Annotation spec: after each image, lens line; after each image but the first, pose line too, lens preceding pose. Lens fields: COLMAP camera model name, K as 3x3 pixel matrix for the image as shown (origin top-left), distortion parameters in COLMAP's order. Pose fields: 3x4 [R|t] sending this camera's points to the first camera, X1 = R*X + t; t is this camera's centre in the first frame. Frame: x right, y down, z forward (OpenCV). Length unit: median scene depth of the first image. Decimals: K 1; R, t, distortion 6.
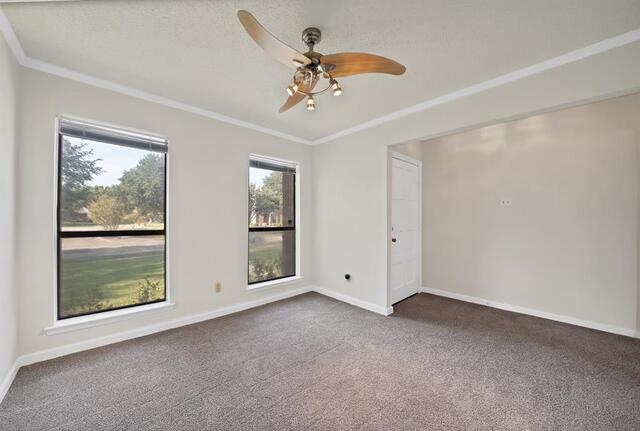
lens RADIAL K [[248.2, 0, 318.8], [0, 248.2, 217.9], [0, 0, 1]] dist [-0.000256, -0.000022]
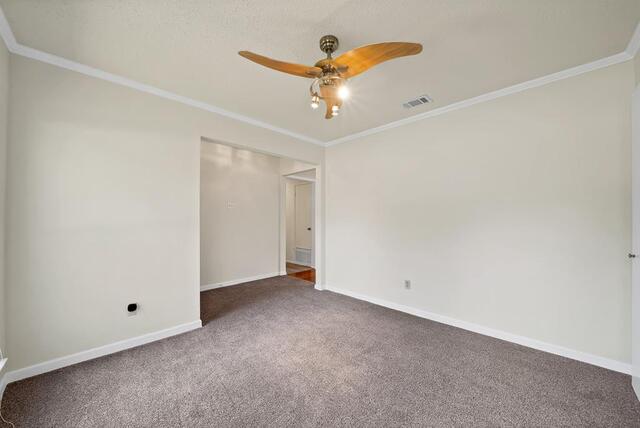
lens RADIAL K [[234.5, 0, 317.2], [0, 234.5, 216.5], [0, 0, 1]] dist [-0.019041, 0.000123]
pose [[-0.036200, 0.009040, 0.999304, -0.581609], [-0.005371, 0.999943, -0.009241, 0.004056], [-0.999330, -0.005702, -0.036150, 0.625991]]
